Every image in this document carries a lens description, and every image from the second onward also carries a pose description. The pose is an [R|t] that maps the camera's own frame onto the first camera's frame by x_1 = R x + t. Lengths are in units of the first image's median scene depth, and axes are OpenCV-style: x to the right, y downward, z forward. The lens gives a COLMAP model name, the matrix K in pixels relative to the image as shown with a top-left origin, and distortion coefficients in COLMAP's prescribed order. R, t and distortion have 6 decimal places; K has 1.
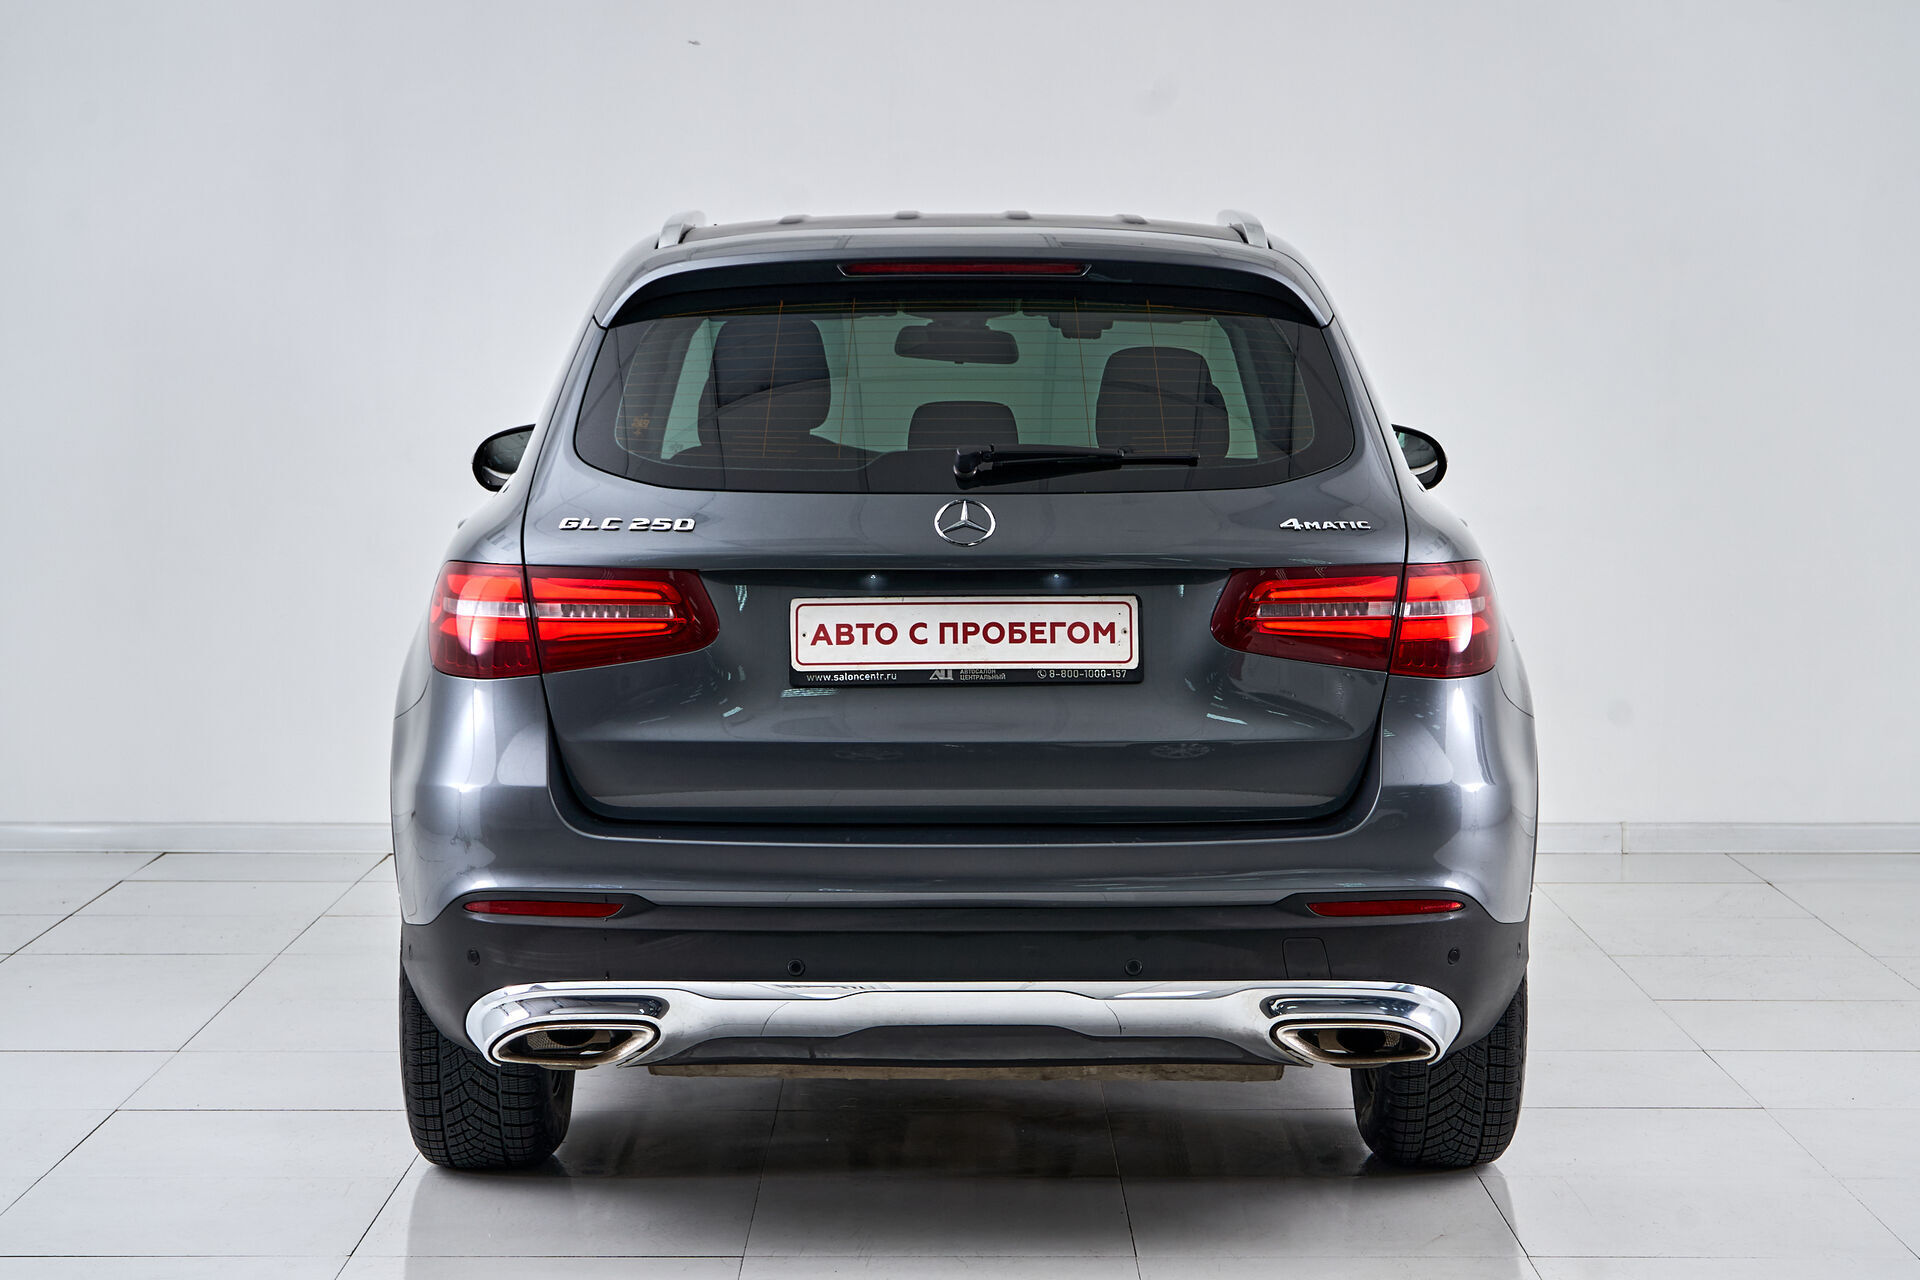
lens RADIAL K [[3463.4, 0, 958.6], [0, 3463.4, 641.6], [0, 0, 1]] dist [0.039434, 0.000000]
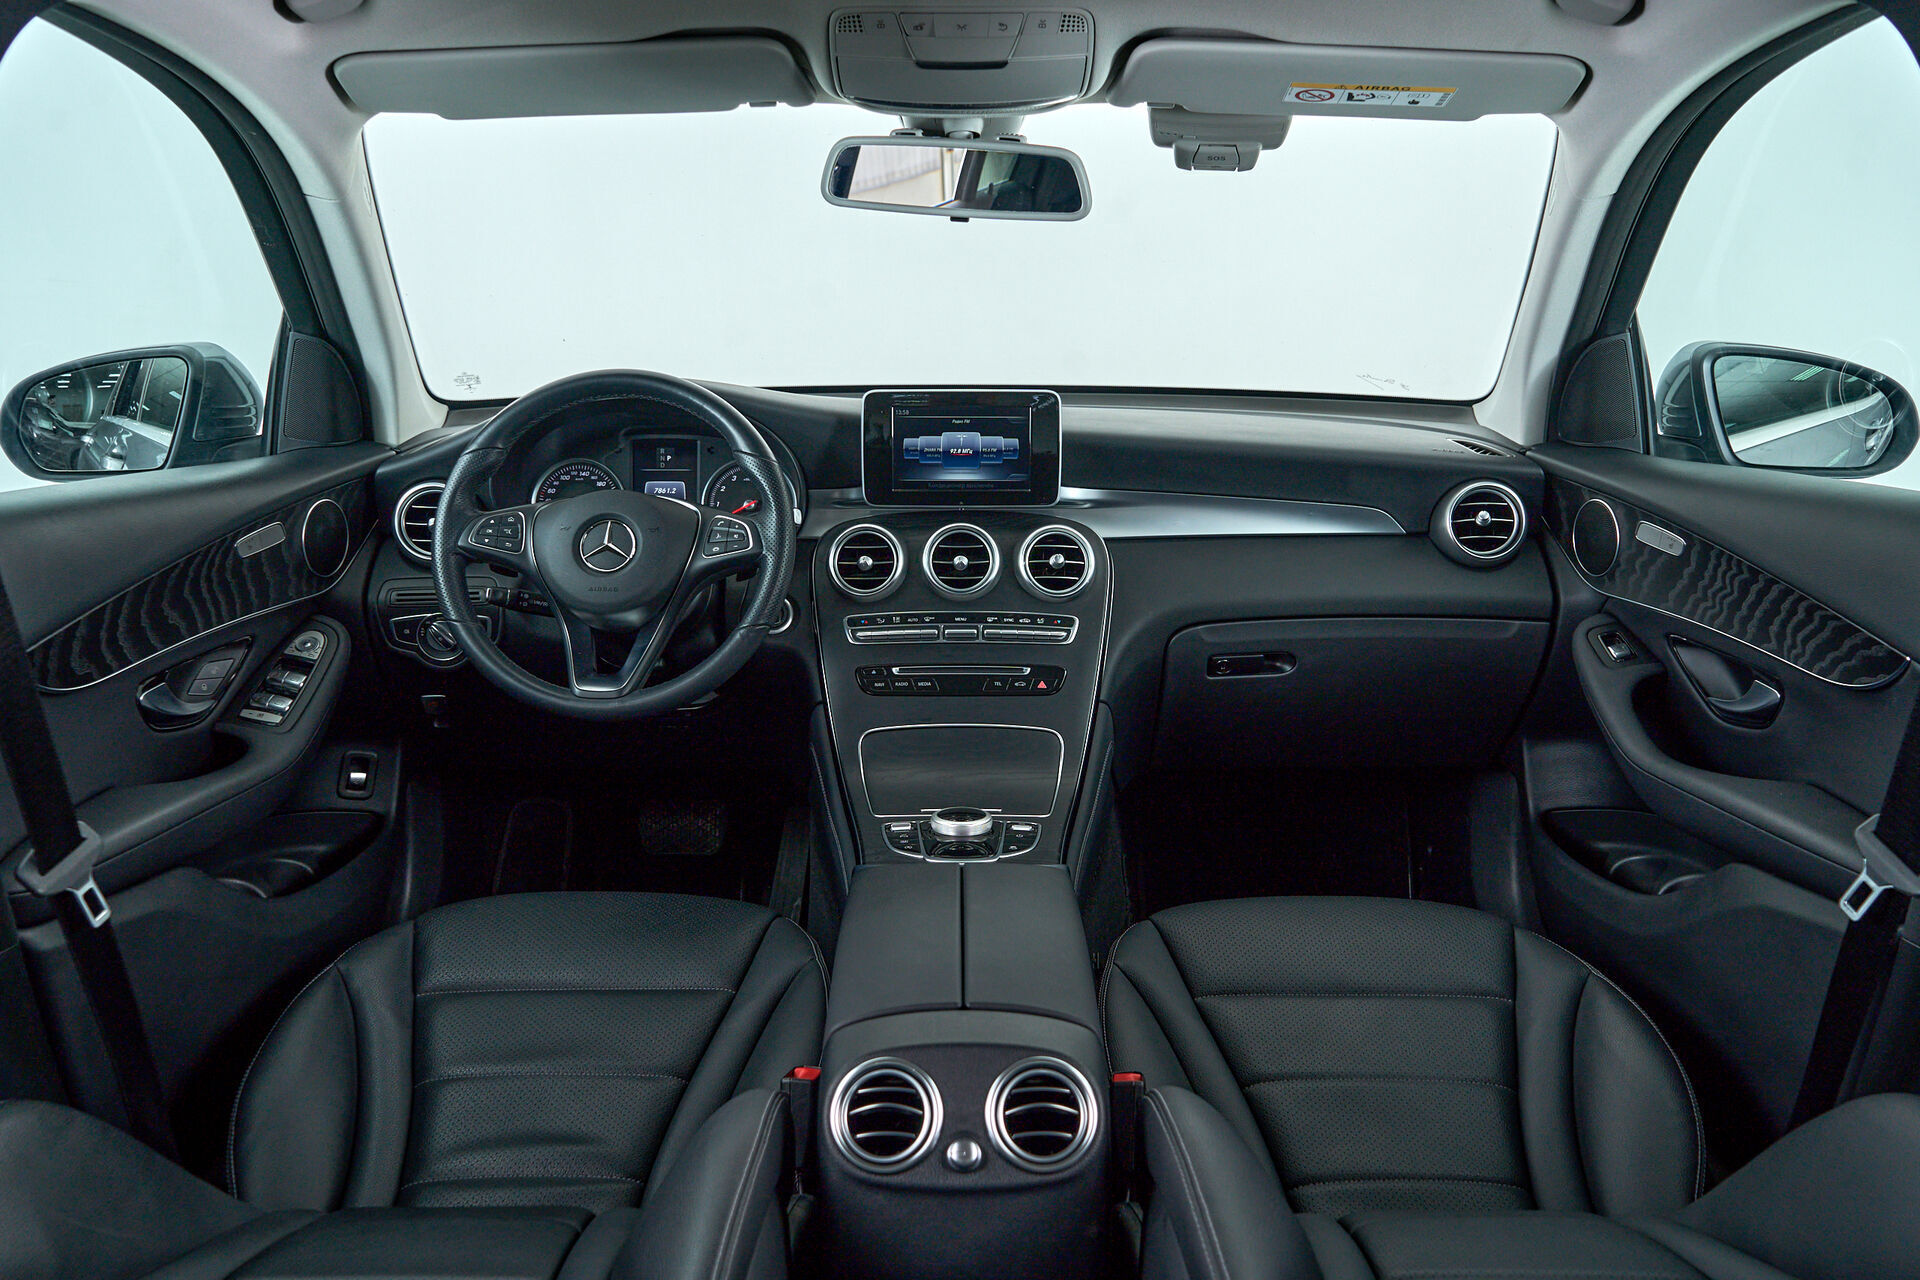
lens RADIAL K [[1554.2, 0, 960.7], [0, 1554.2, 635.3], [0, 0, 1]] dist [-0.005559, 0.013029]
pose [[0.999986, 0.004065, -0.003477, 0.002016], [-0.003454, 0.987017, 0.160581, -0.090734], [0.004085, -0.160567, 0.987017, 1.212955]]
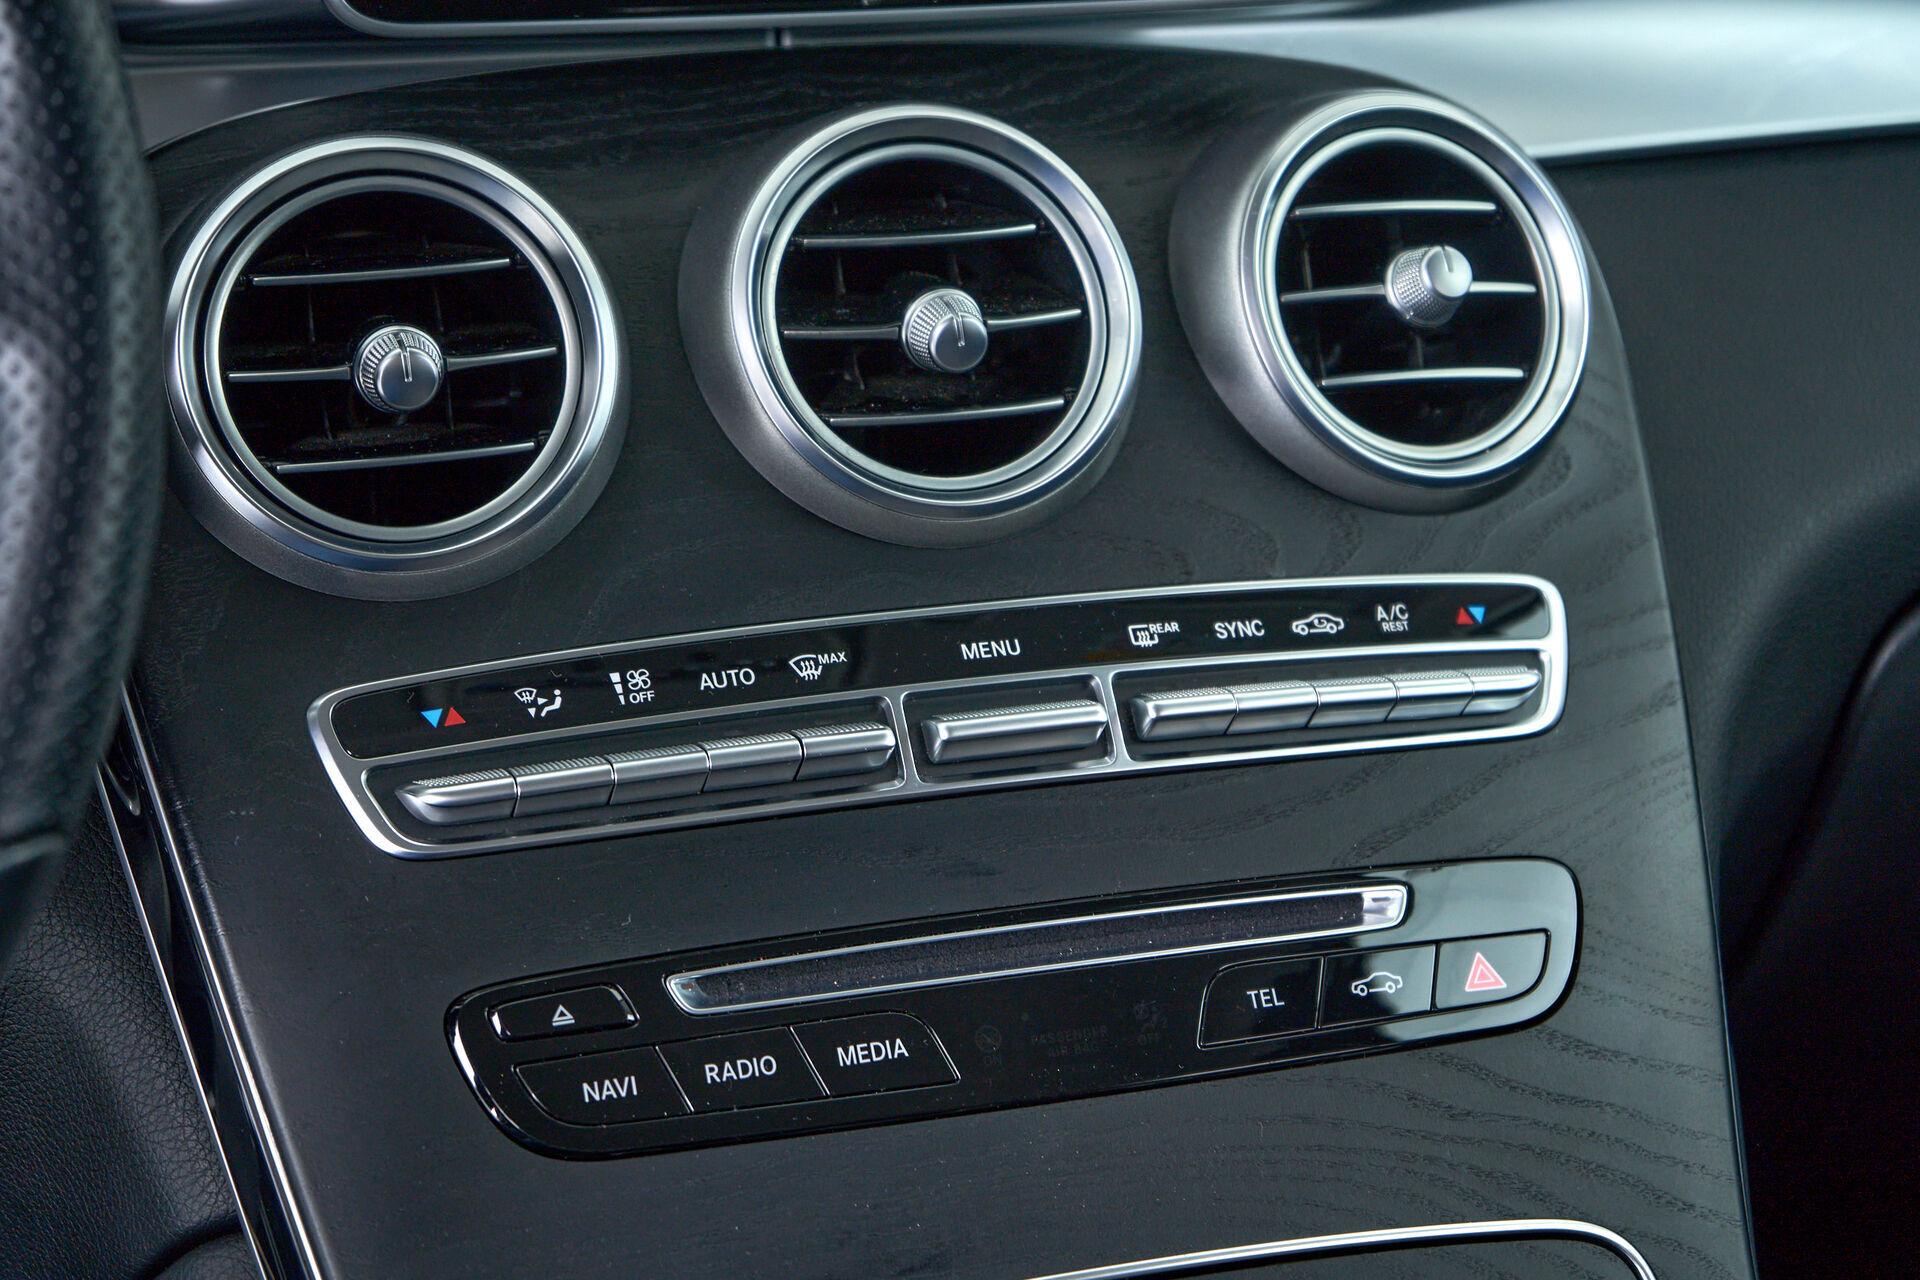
lens RADIAL K [[4009.1, 0, 960.2], [0, 4009.1, 638.4], [0, 0, 1]] dist [0.006590, 0.000000]
pose [[0.936511, -0.085583, 0.340032, -0.055570], [0.022687, 0.982513, 0.184808, -0.067066], [-0.349903, -0.165360, 0.922076, 1.419602]]
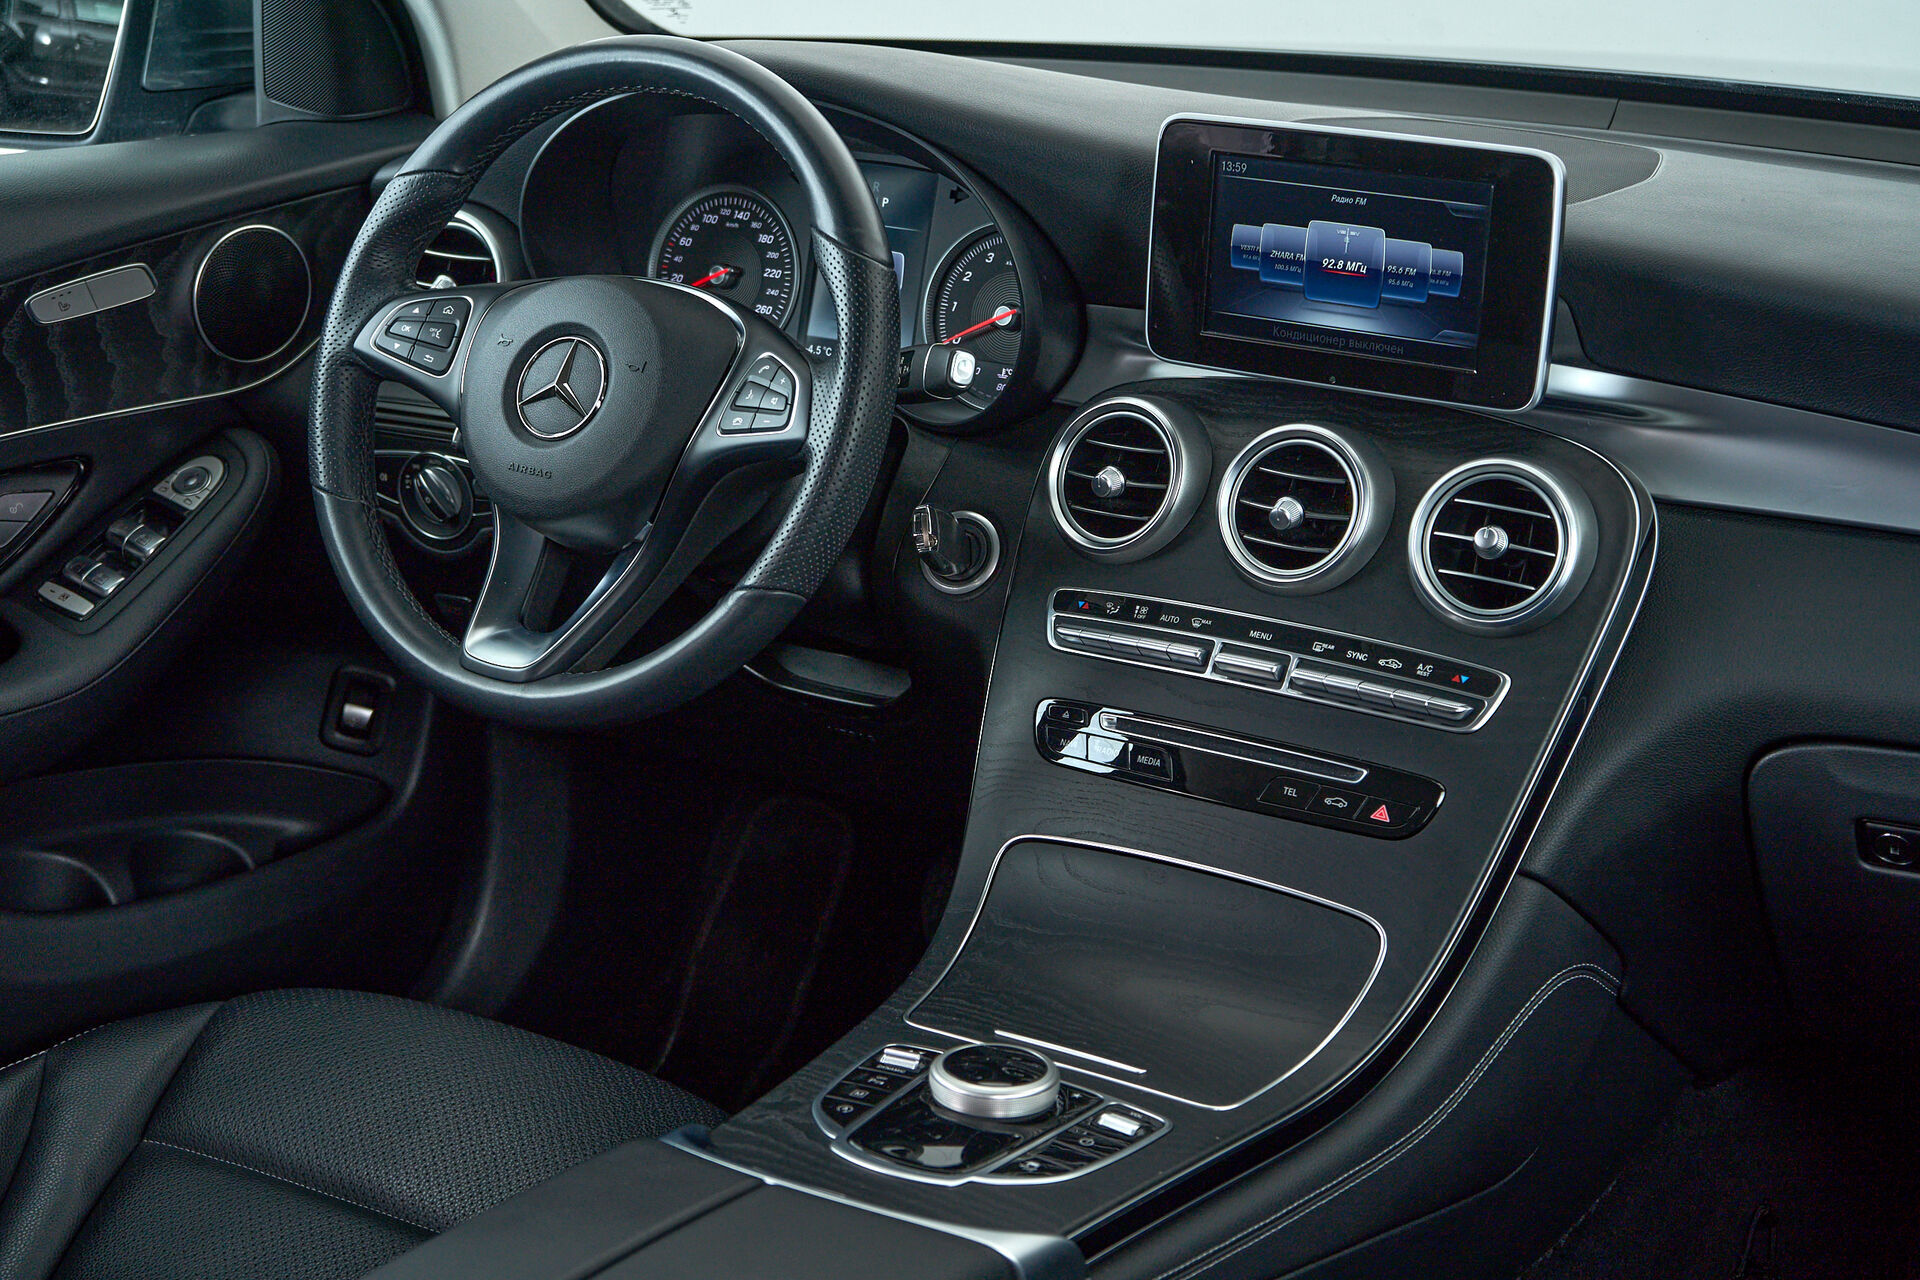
lens RADIAL K [[3143.1, 0, 978.4], [0, 3143.1, 638.8], [0, 0, 1]] dist [-0.032780, 0.000000]
pose [[0.844041, 0.179057, -0.505503, 0.143953], [-0.049177, 0.964484, 0.259524, -0.121222], [0.534019, -0.194189, 0.822869, 1.278669]]
